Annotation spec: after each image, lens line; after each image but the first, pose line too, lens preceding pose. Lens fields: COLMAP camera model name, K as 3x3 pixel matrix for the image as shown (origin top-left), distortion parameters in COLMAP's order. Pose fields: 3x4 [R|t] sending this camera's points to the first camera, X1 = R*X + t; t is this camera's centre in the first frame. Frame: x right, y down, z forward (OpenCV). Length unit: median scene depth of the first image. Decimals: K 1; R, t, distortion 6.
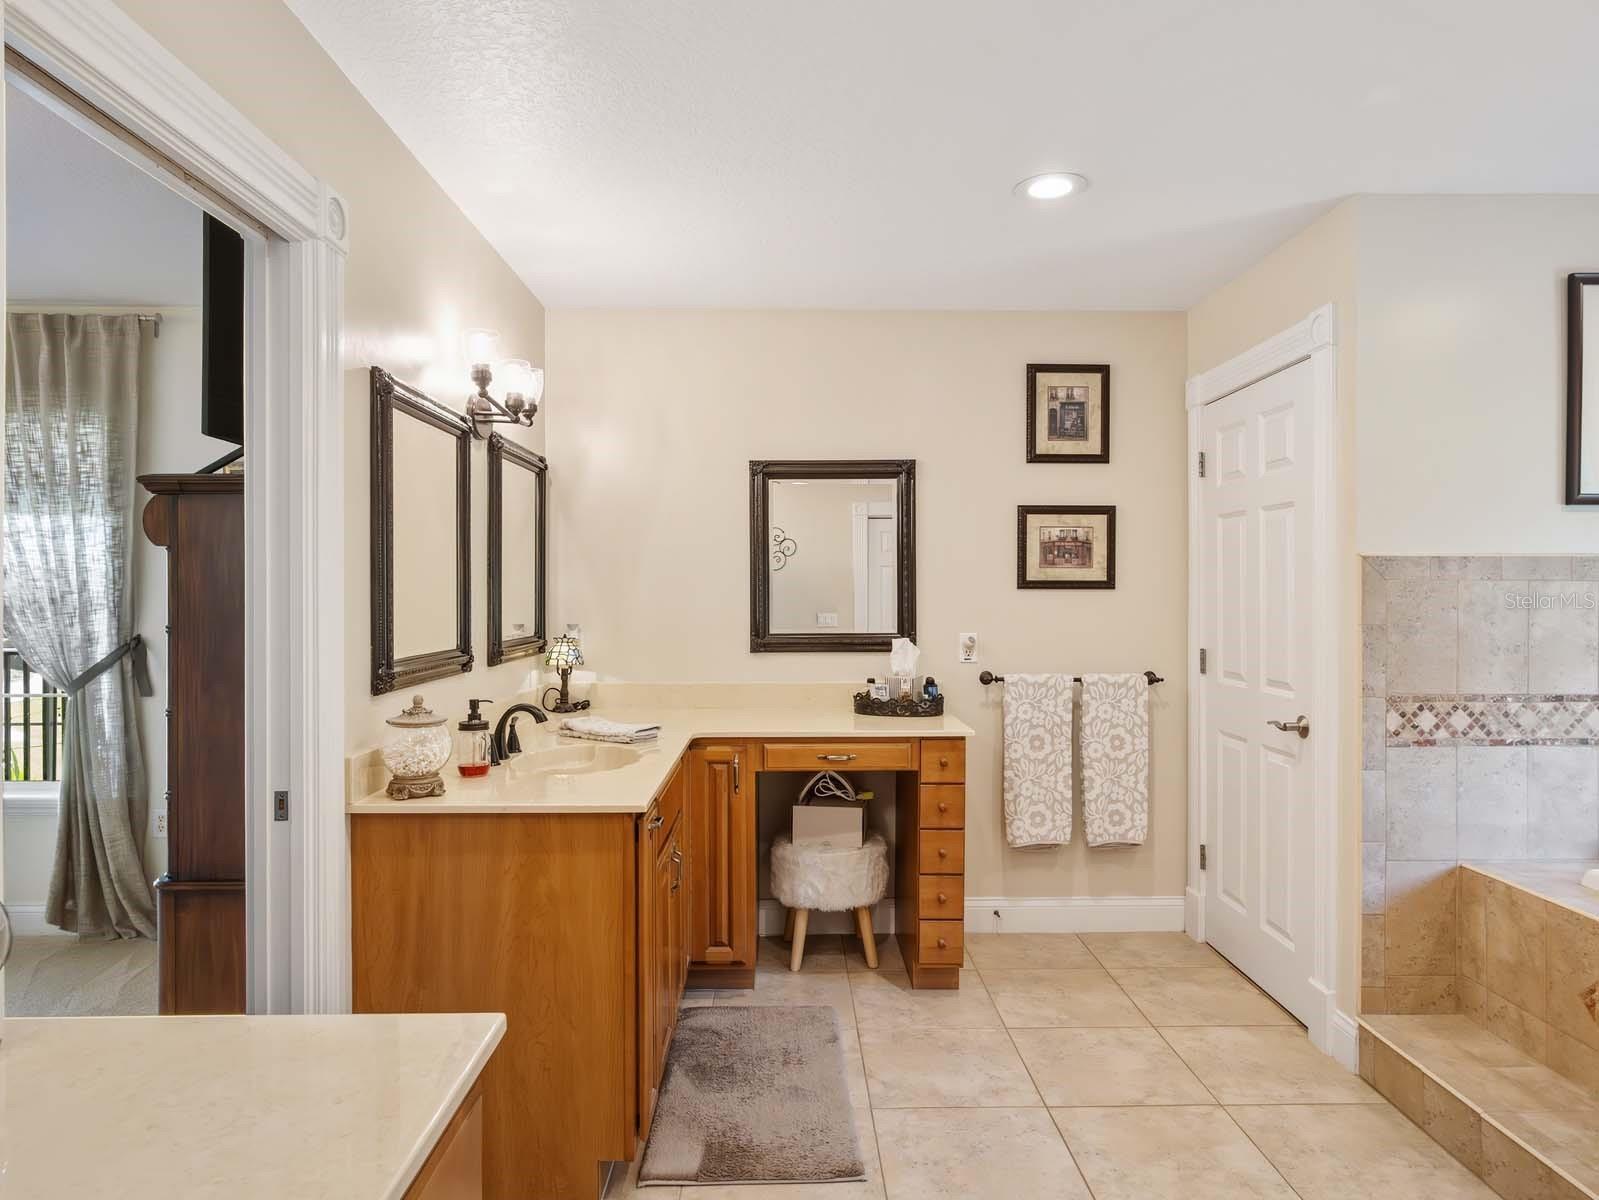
lens RADIAL K [[965.1, 0, 790.7], [0, 965.1, 591.0], [0, 0, 1]] dist [-0.004043, -0.000532]
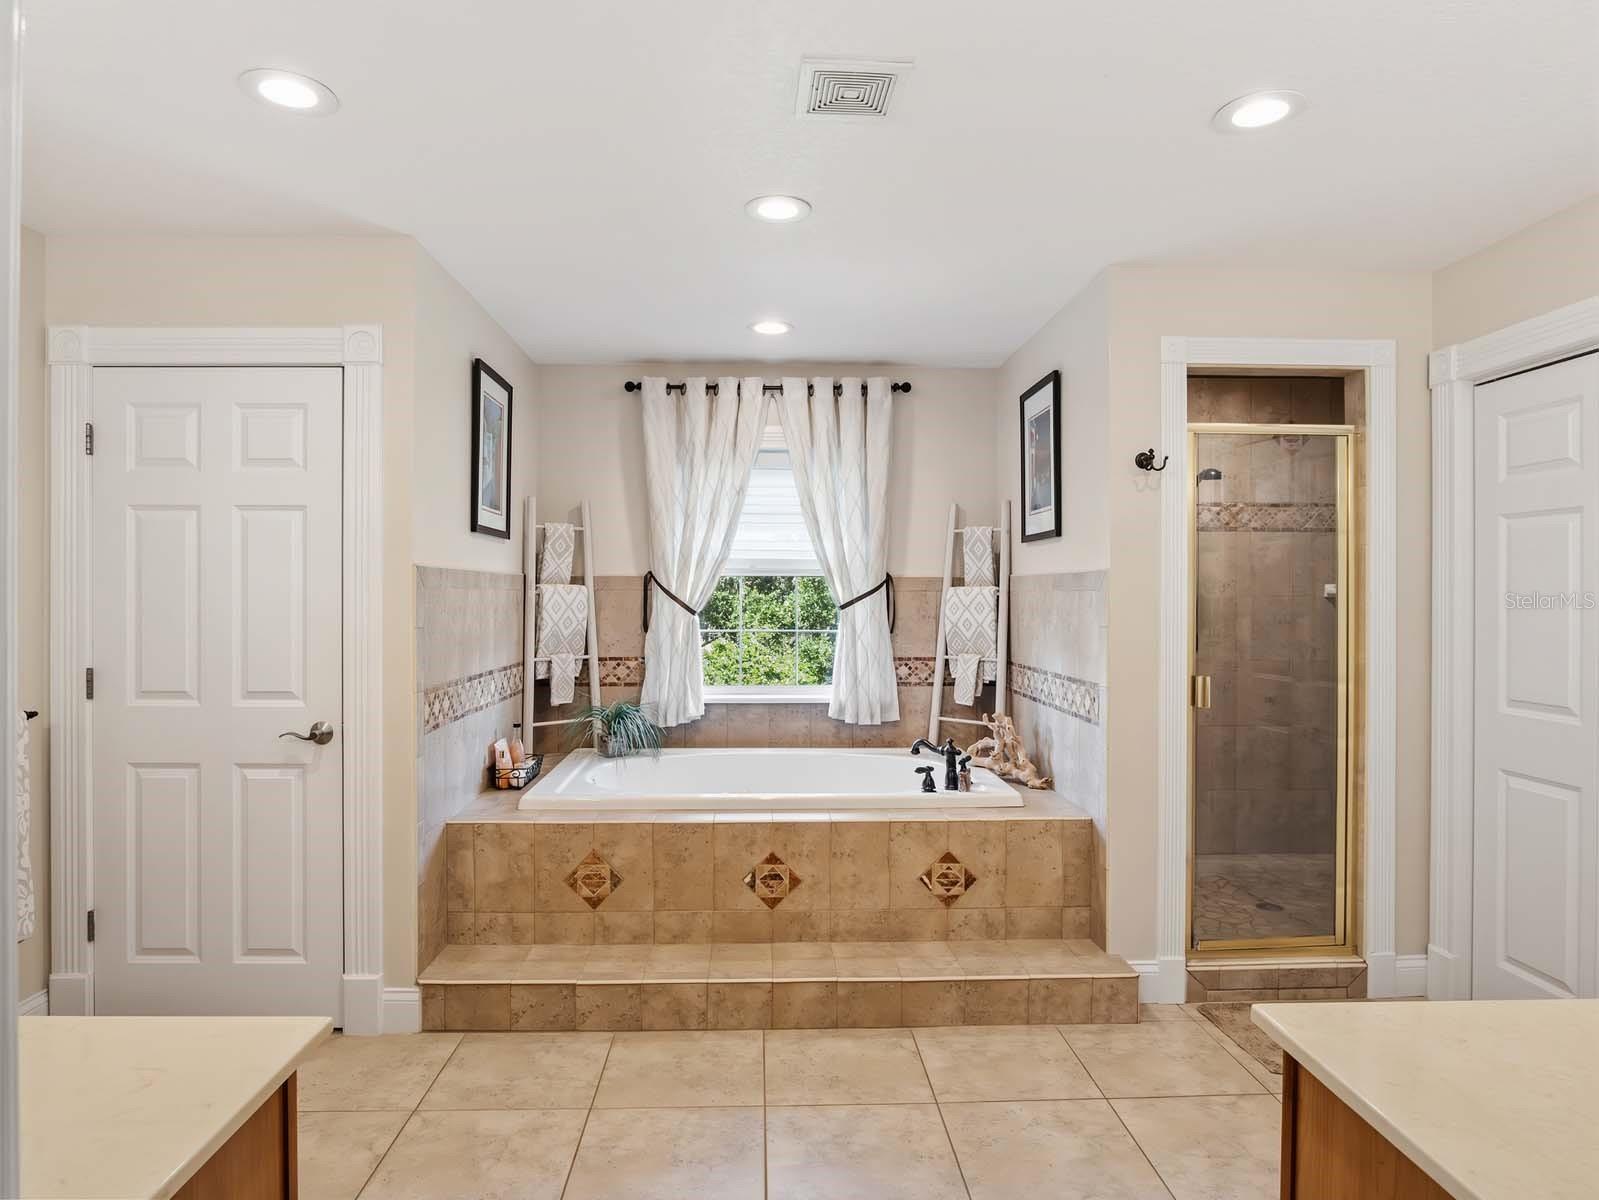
lens RADIAL K [[965.1, 0, 790.7], [0, 965.1, 591.0], [0, 0, 1]] dist [-0.004043, -0.000532]
pose [[-0.016879, 0.002765, 0.999854, -0.547495], [-0.004688, 0.999985, -0.002844, -0.006736], [-0.999847, -0.004736, -0.016866, 0.606114]]
